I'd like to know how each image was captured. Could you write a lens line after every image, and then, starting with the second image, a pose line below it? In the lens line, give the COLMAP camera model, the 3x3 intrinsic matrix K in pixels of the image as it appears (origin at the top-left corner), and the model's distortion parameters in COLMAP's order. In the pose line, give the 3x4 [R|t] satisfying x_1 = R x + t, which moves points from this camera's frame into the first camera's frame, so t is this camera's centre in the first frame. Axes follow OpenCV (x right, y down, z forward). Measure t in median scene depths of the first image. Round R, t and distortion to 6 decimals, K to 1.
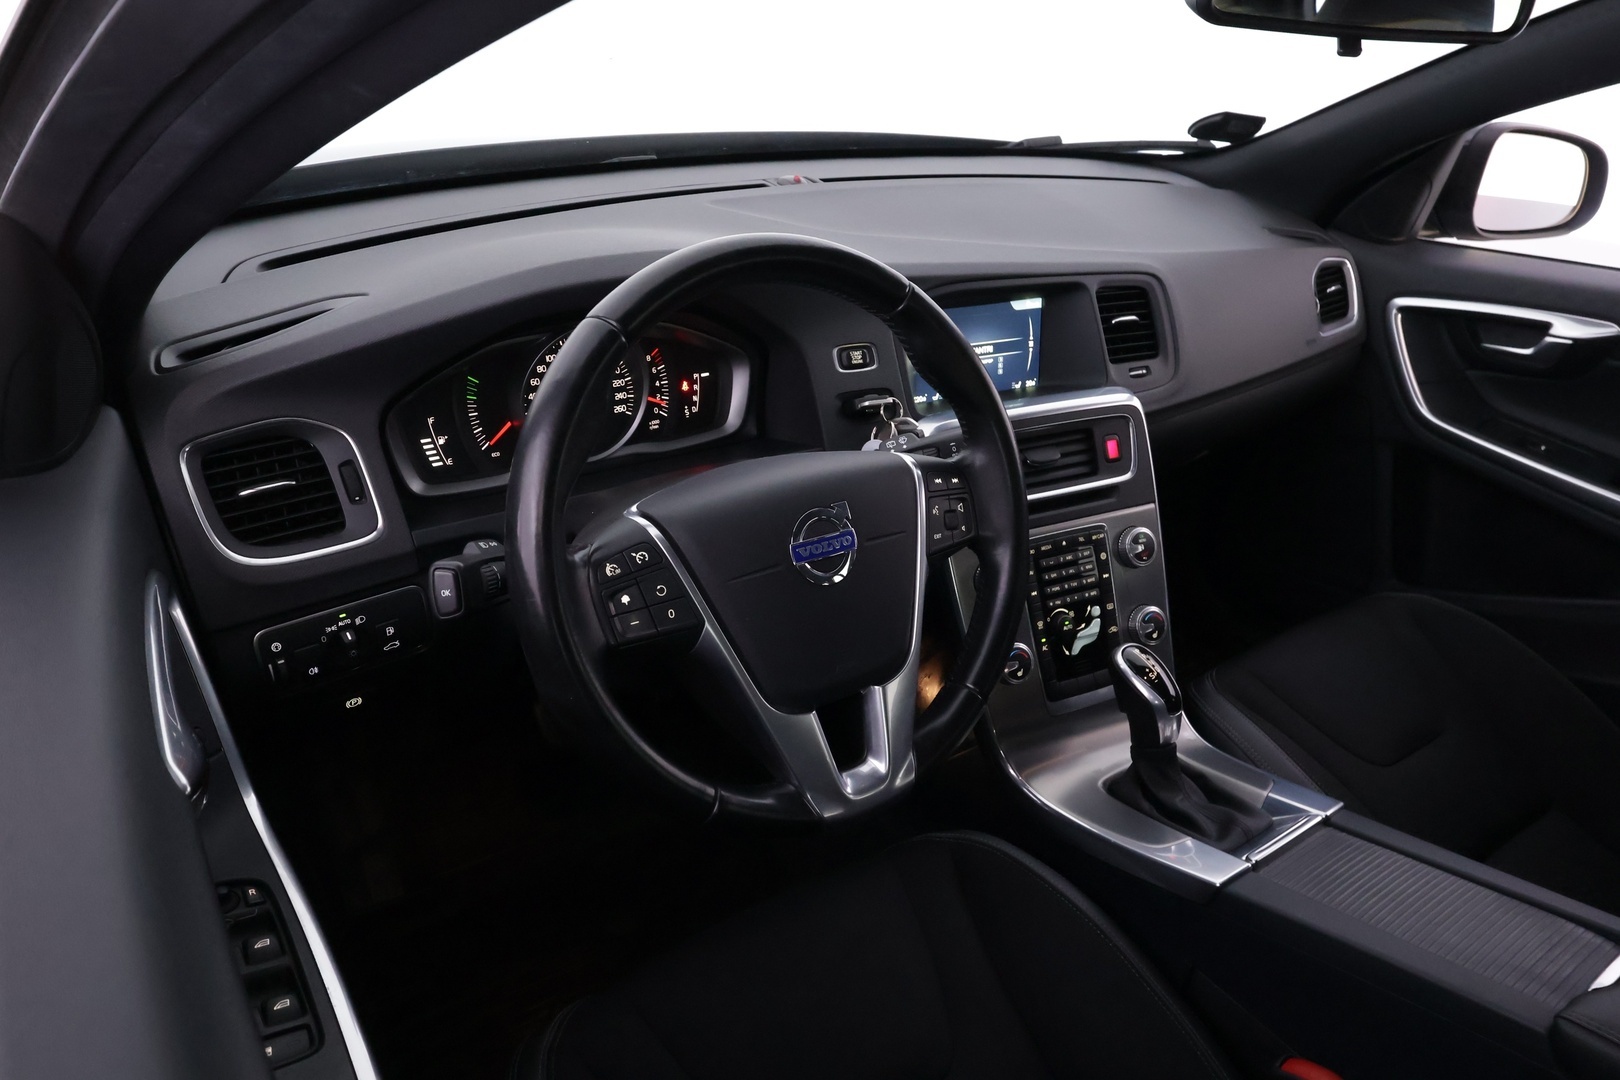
lens RADIAL K [[1096.5, 0, 820.6], [0, 1096.5, 543.1], [0, 0, 1]] dist [0.033077, -0.001071]
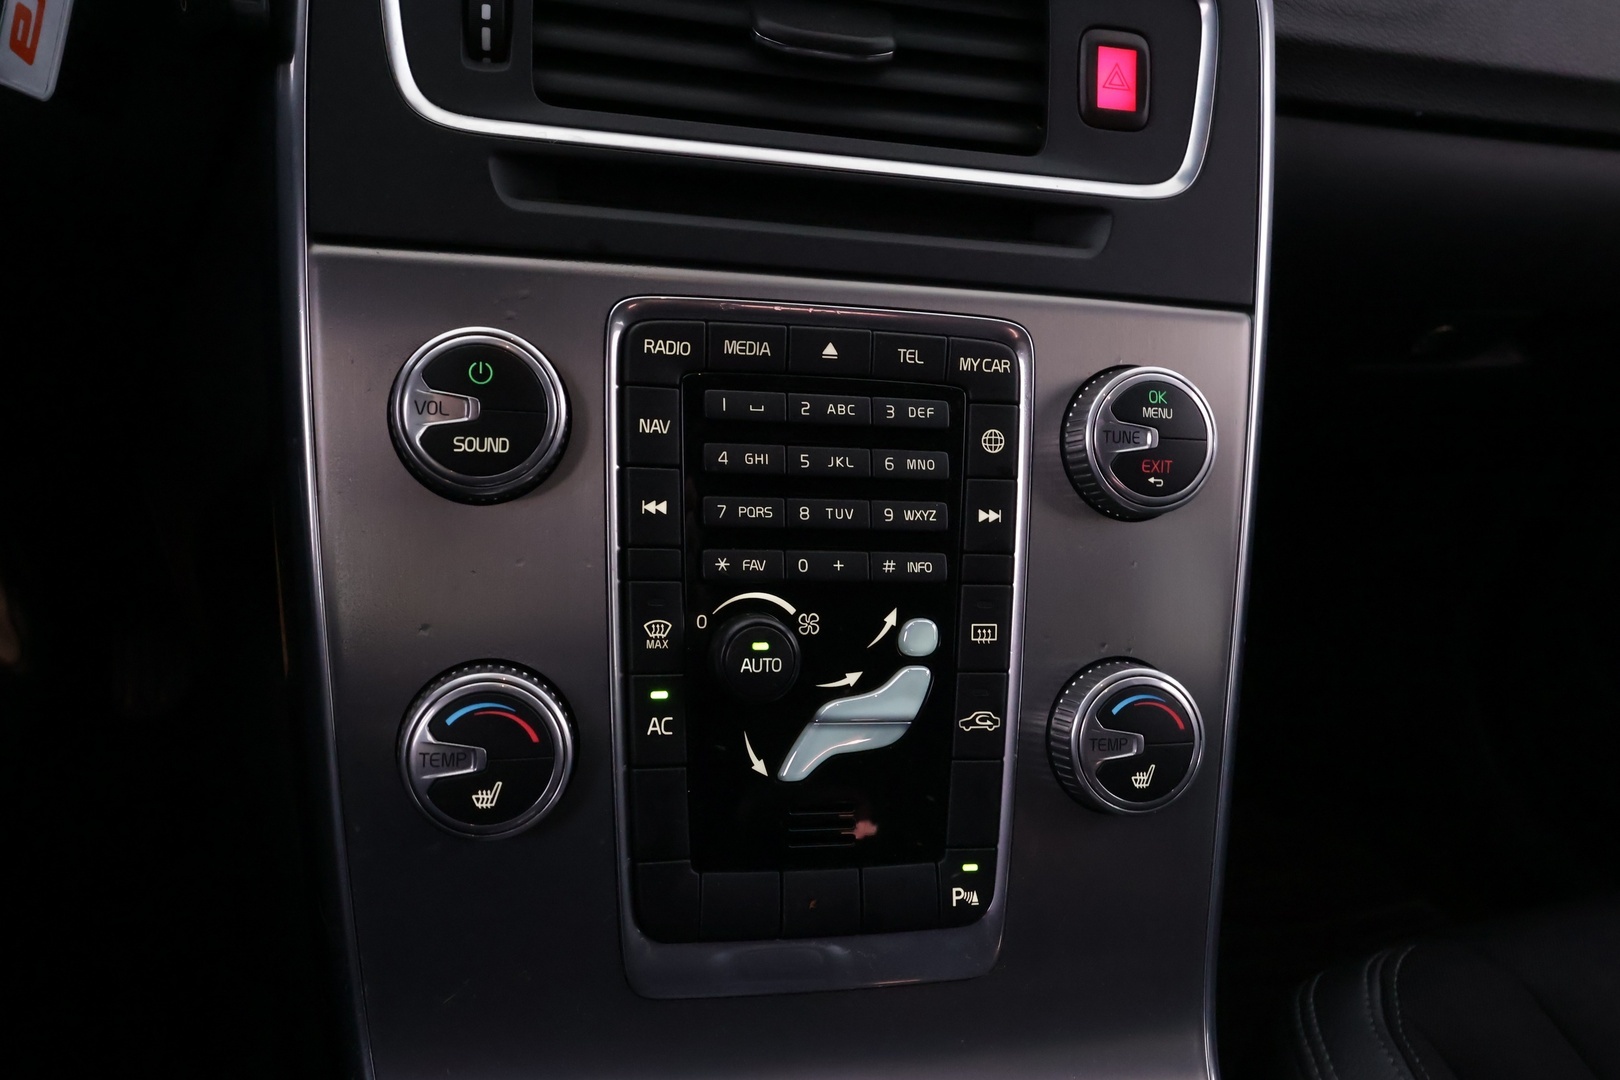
lens RADIAL K [[1284.3, 0, 804.9], [0, 1284.3, 540.7], [0, 0, 1]] dist [0.010715, 0.000737]
pose [[0.963195, 0.182111, -0.197713, 0.286190], [-0.194617, 0.979818, -0.045615, 0.059762], [0.185416, 0.082414, 0.979198, 0.705377]]
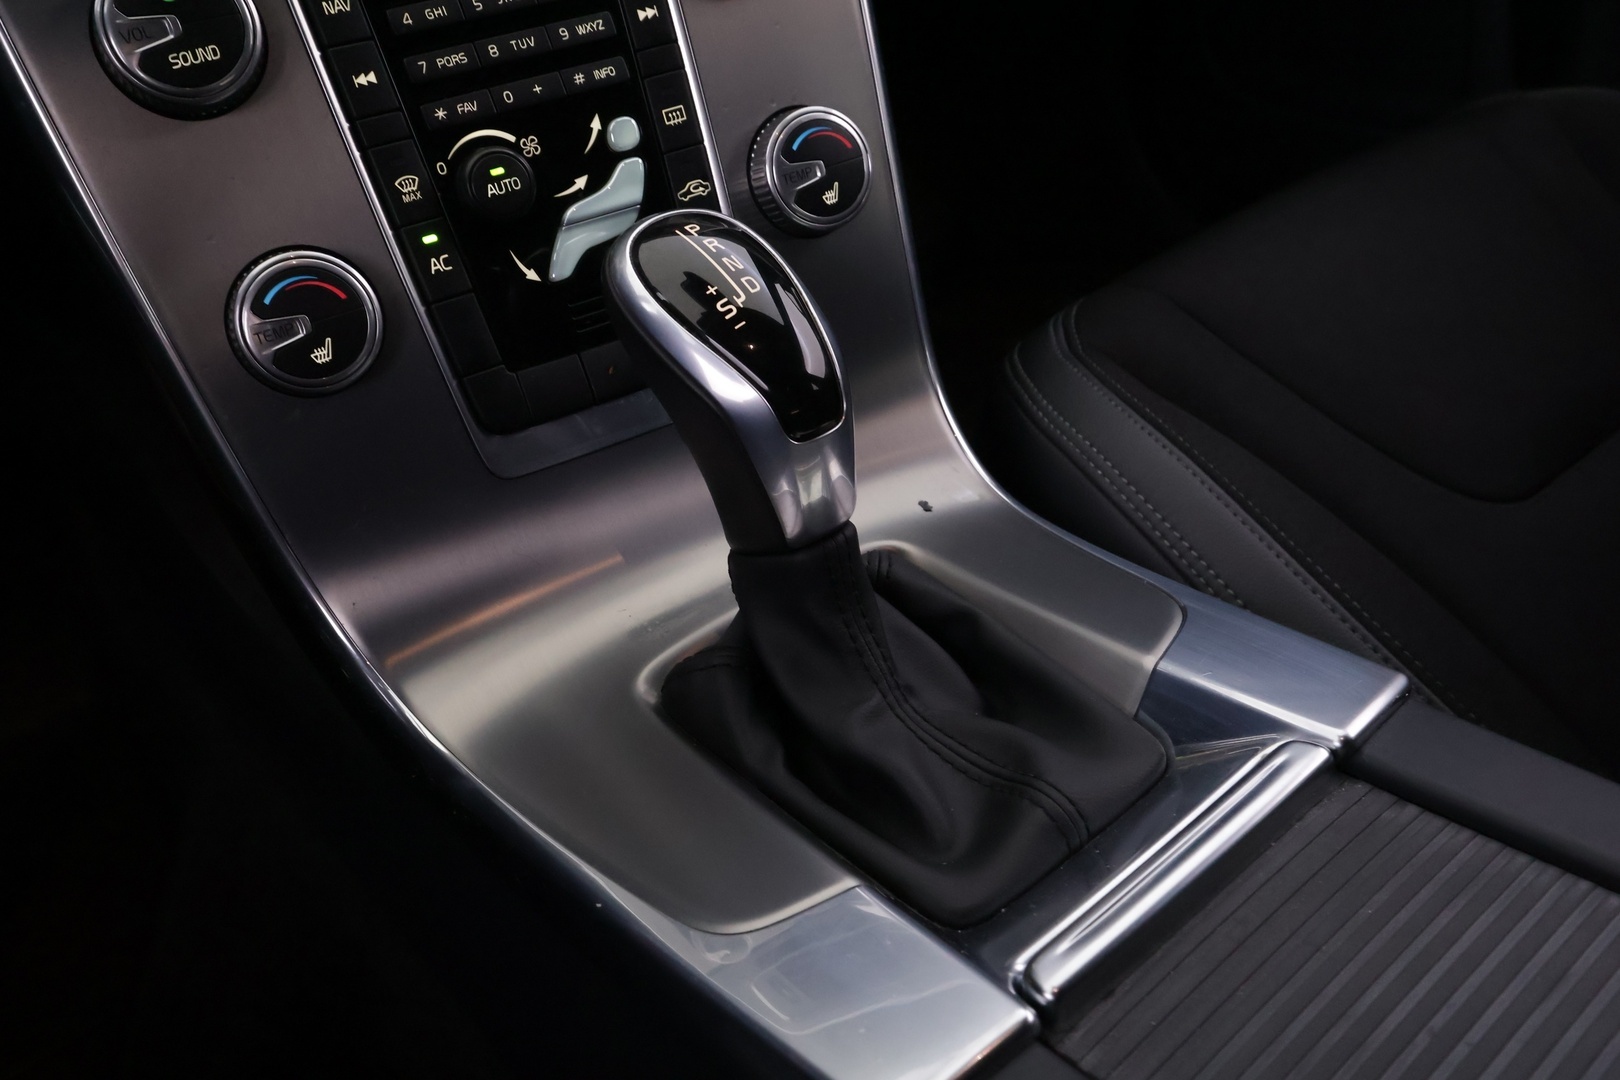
lens RADIAL K [[1284.3, 0, 801.7], [0, 1284.3, 534.5], [0, 0, 1]] dist [0.010715, 0.000737]
pose [[0.994058, -0.108485, -0.008965, 0.297547], [0.107921, 0.971410, 0.211461, 0.102975], [-0.014231, -0.211172, 0.977345, 0.628690]]
